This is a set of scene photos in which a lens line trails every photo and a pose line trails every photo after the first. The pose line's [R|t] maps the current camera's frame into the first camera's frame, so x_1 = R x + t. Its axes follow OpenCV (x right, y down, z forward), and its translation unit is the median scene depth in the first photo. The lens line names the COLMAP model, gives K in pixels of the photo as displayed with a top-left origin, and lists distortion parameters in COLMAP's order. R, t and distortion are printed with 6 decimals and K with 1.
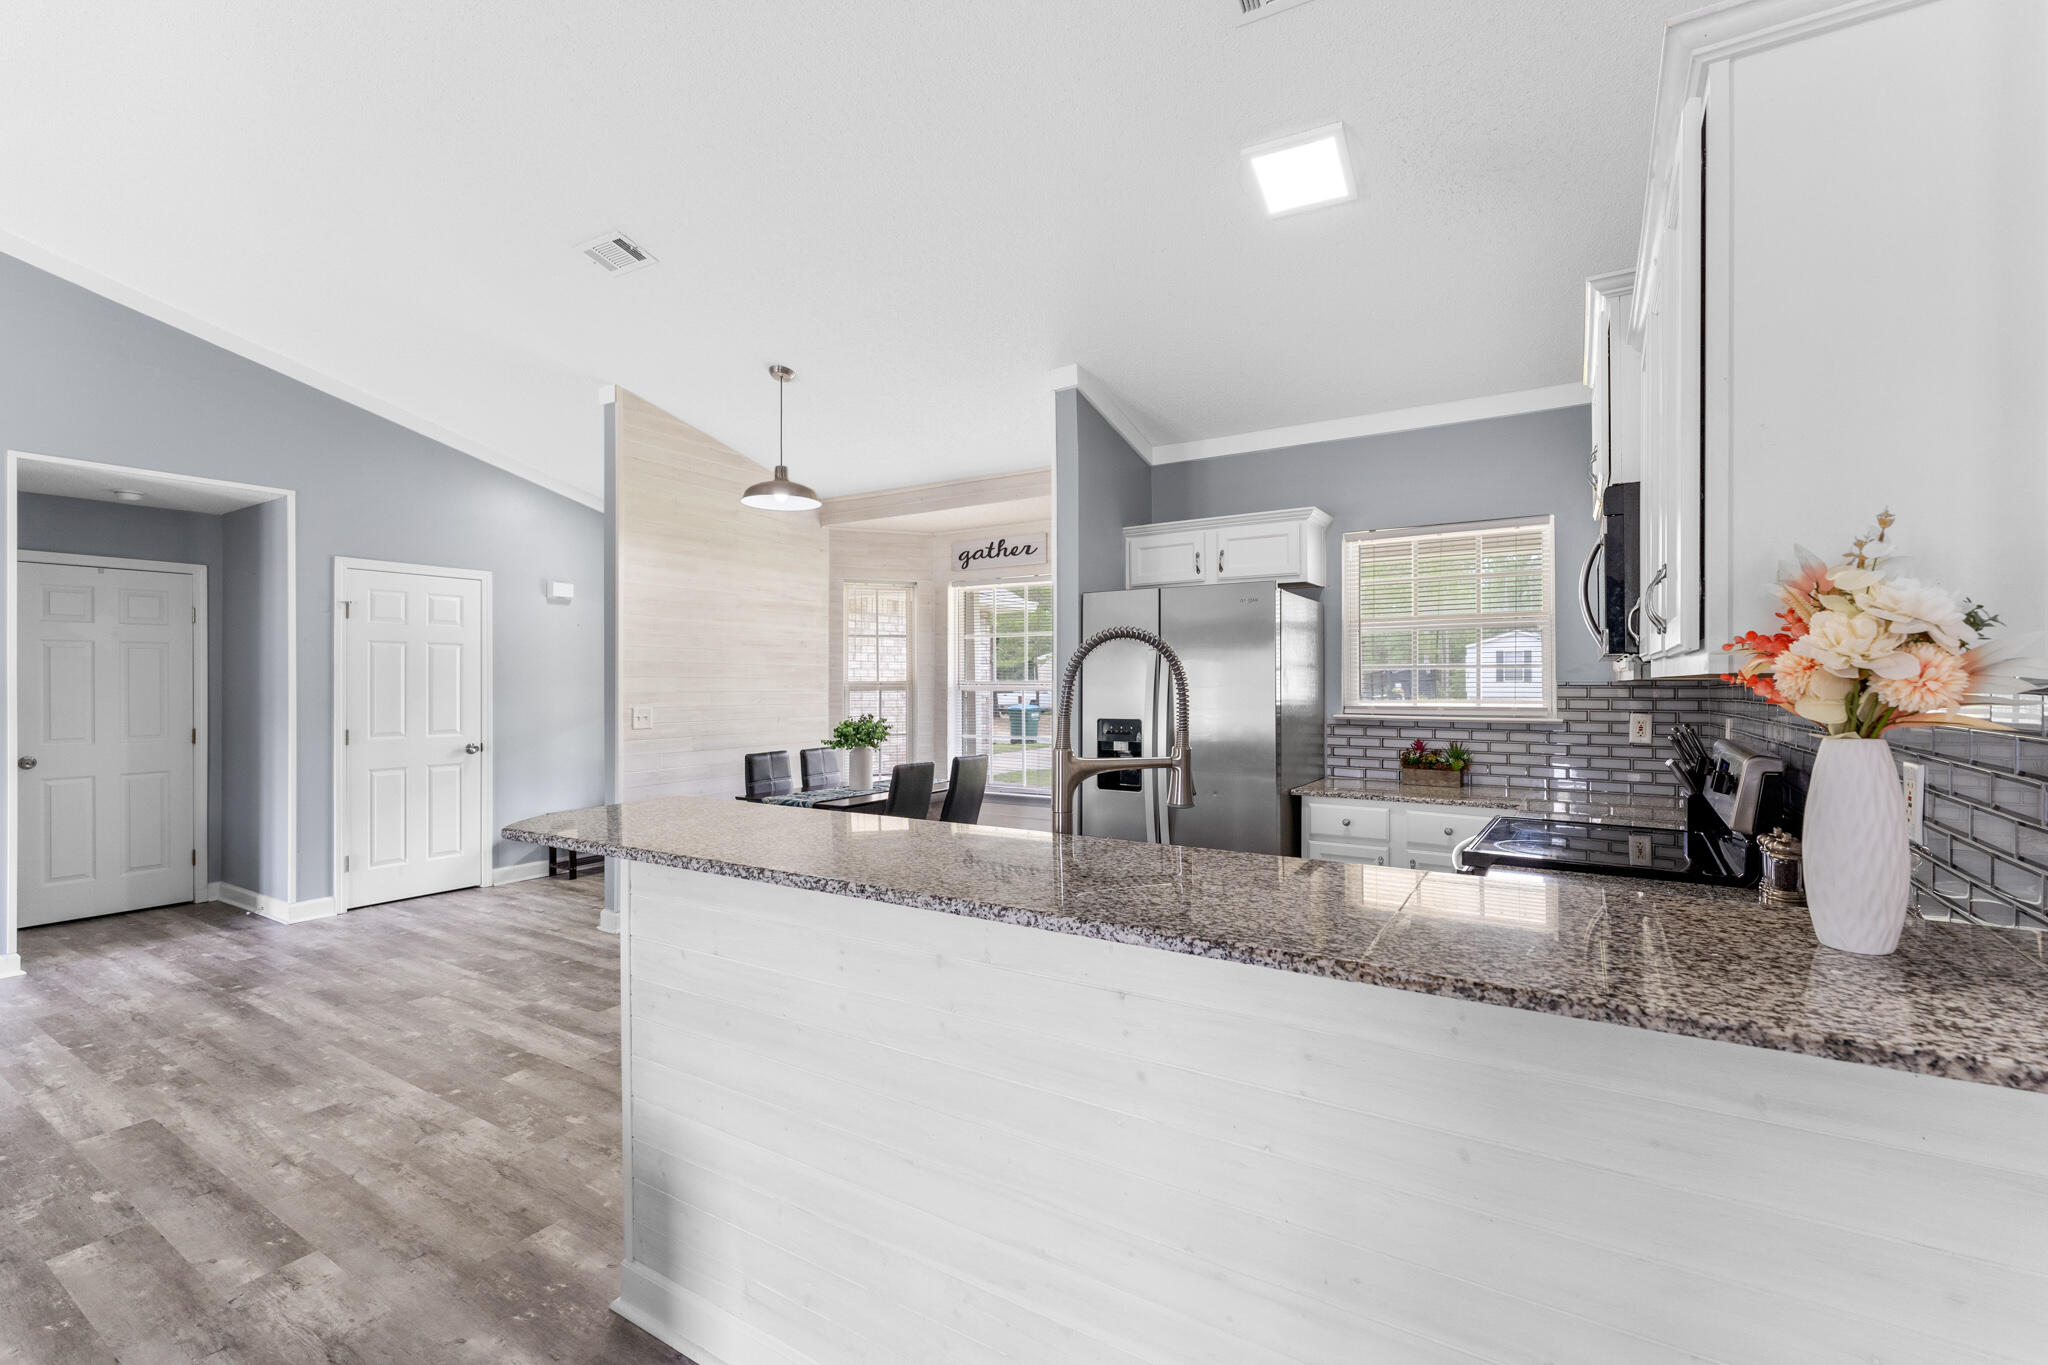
lens RADIAL K [[890.5, 0, 1033.6], [0, 890.5, 684.2], [0, 0, 1]] dist [-0.004526, 0.000709]
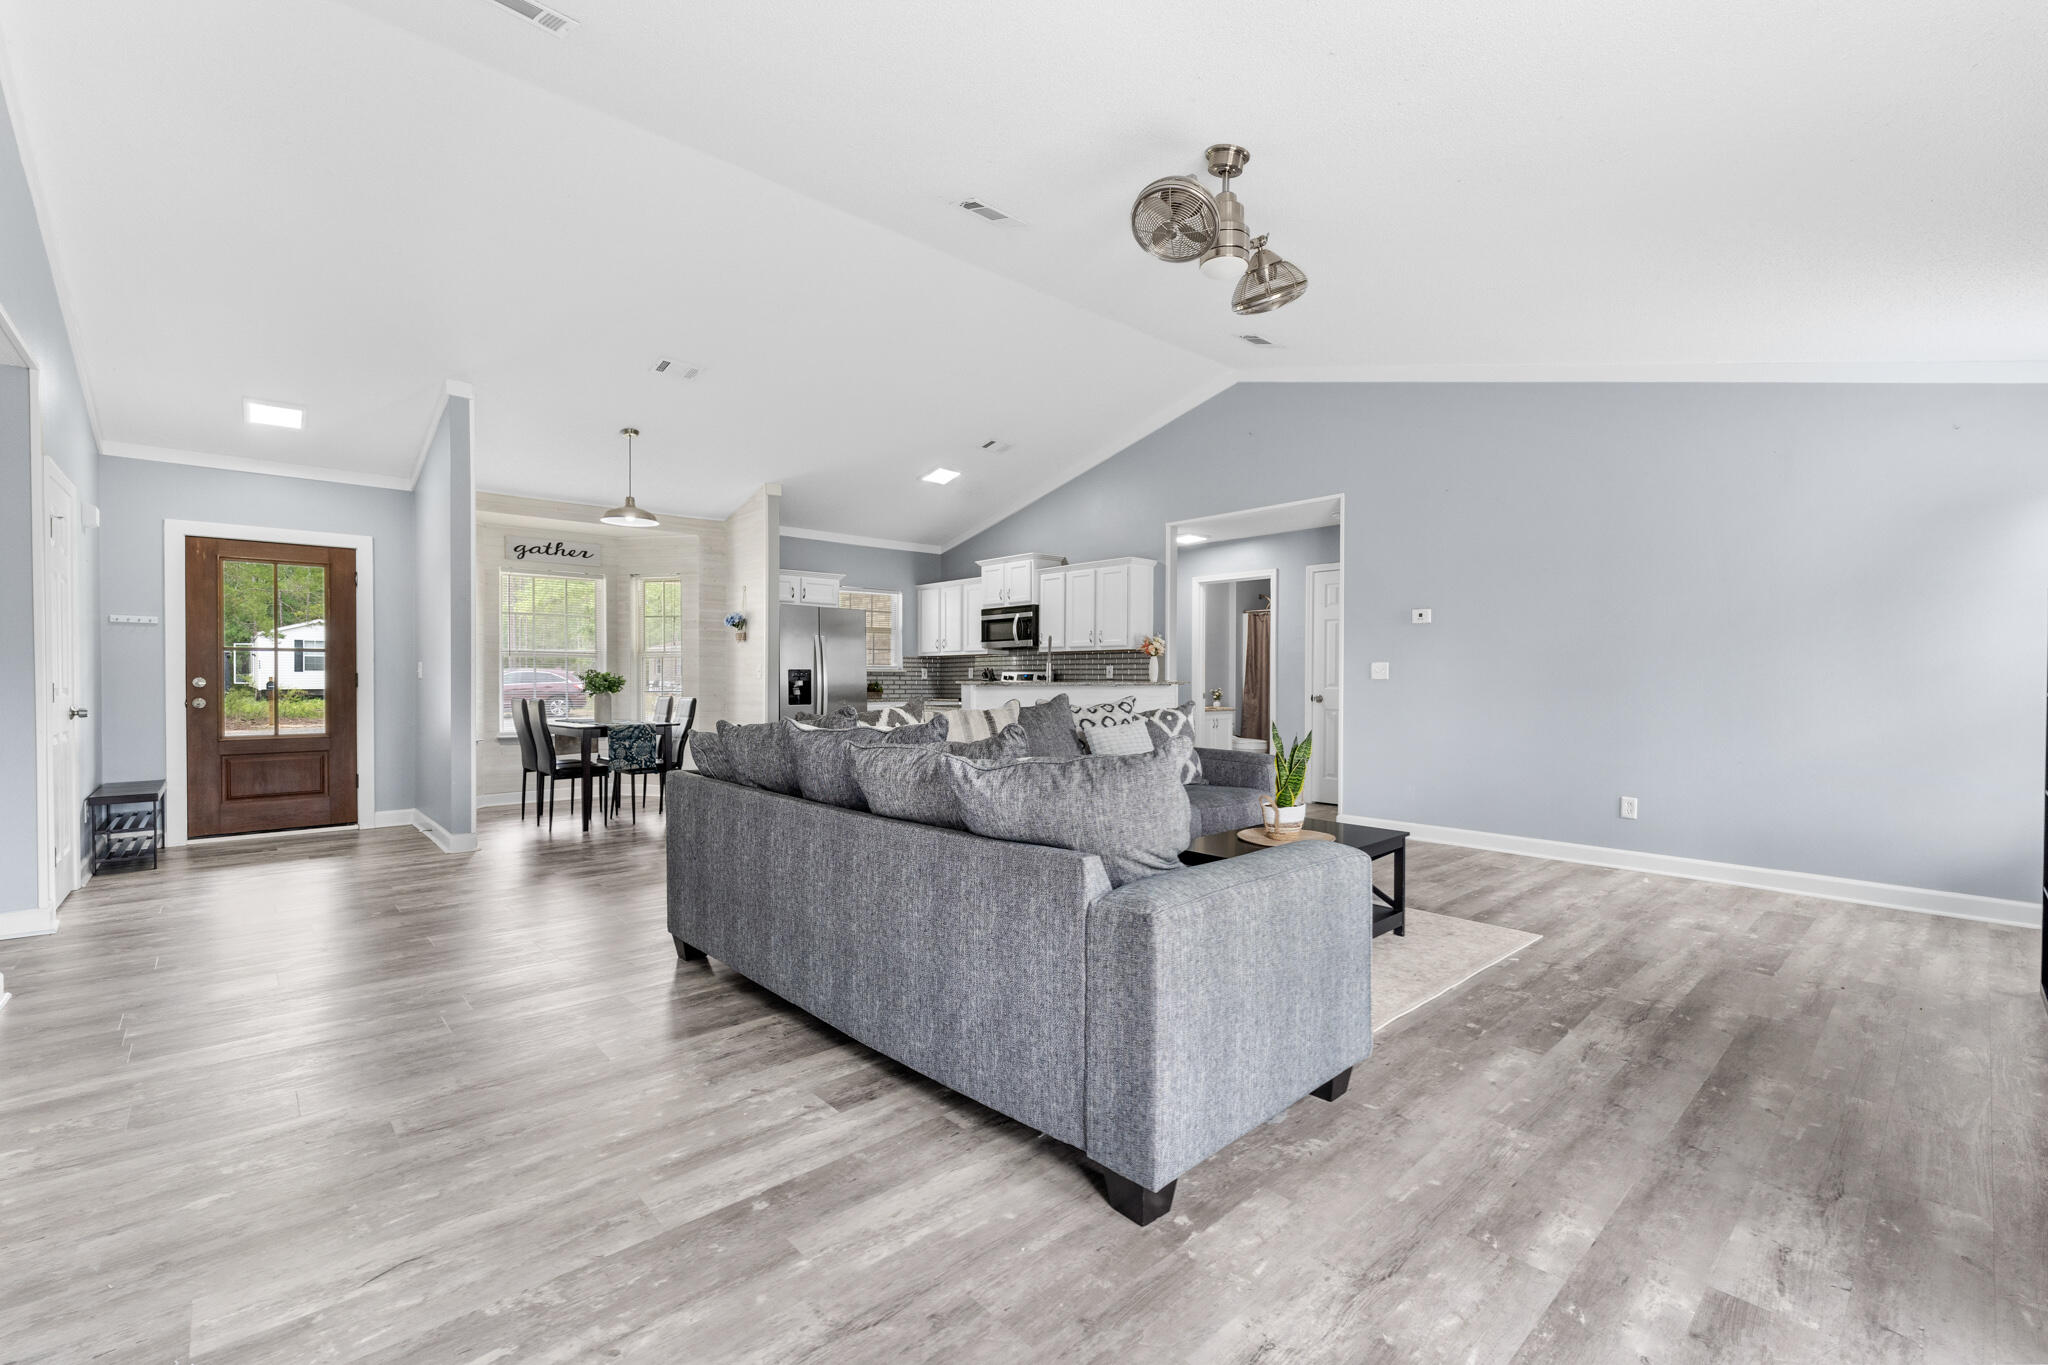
lens RADIAL K [[890.5, 0, 1021.0], [0, 890.5, 682.6], [0, 0, 1]] dist [-0.004526, 0.000709]
pose [[0.266835, -0.002473, 0.963739, -1.625616], [-0.000195, 0.999997, 0.002620, 0.060068], [-0.963742, -0.000887, 0.266834, -0.013546]]
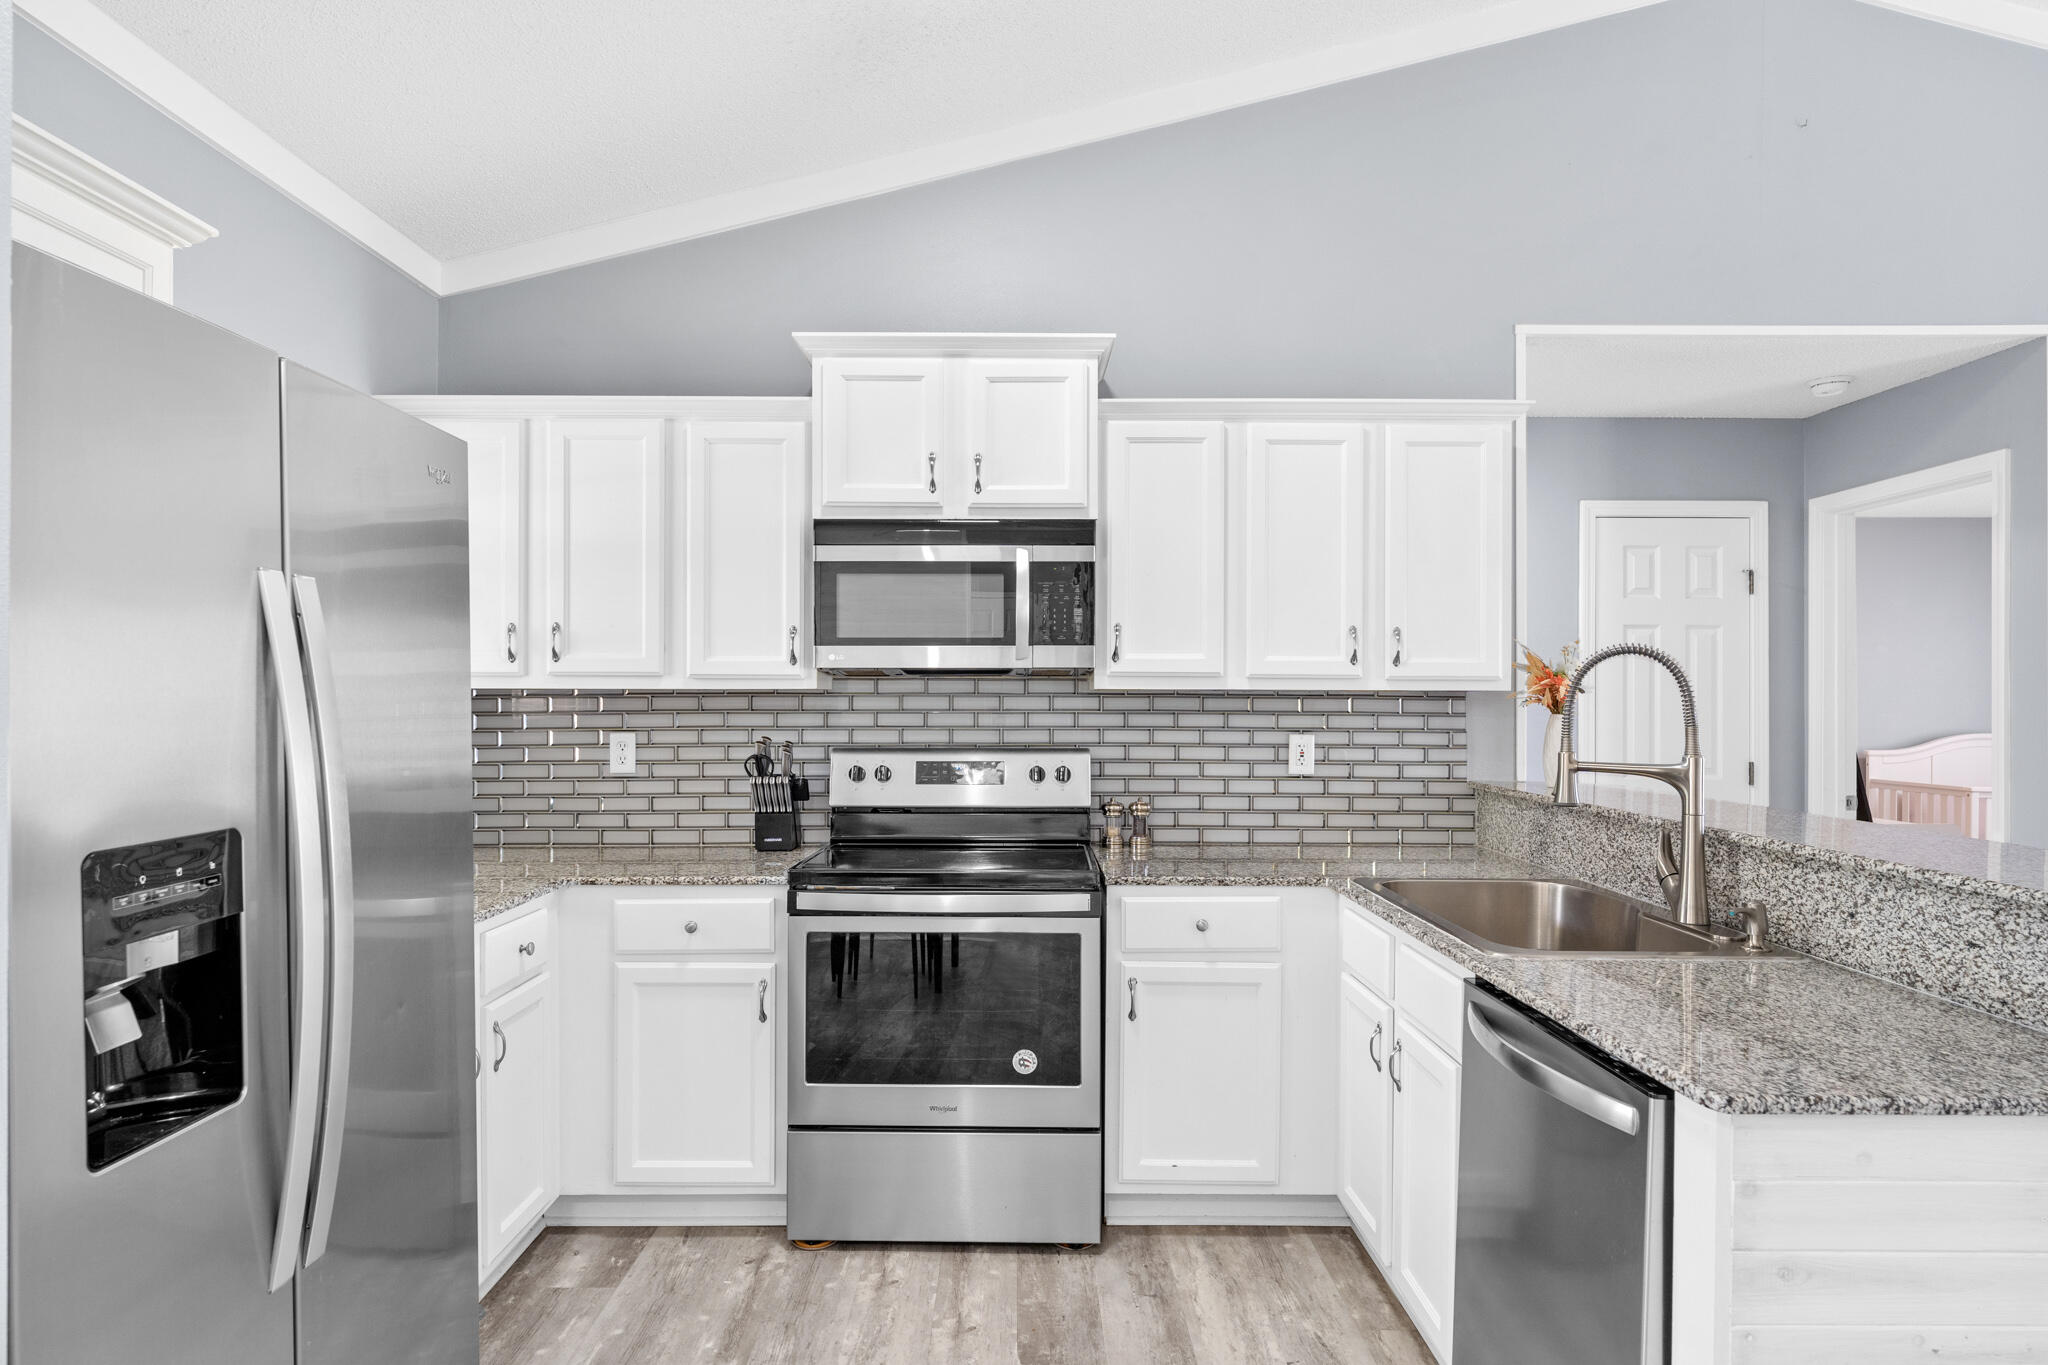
lens RADIAL K [[1141.5, 0, 1012.8], [0, 1141.5, 692.2], [0, 0, 1]] dist [-0.002699, -0.000323]
pose [[-0.536991, -0.001348, 0.843587, -0.267247], [-0.004001, 0.999992, -0.000949, -0.000440], [-0.843578, -0.003885, -0.536992, 0.929879]]
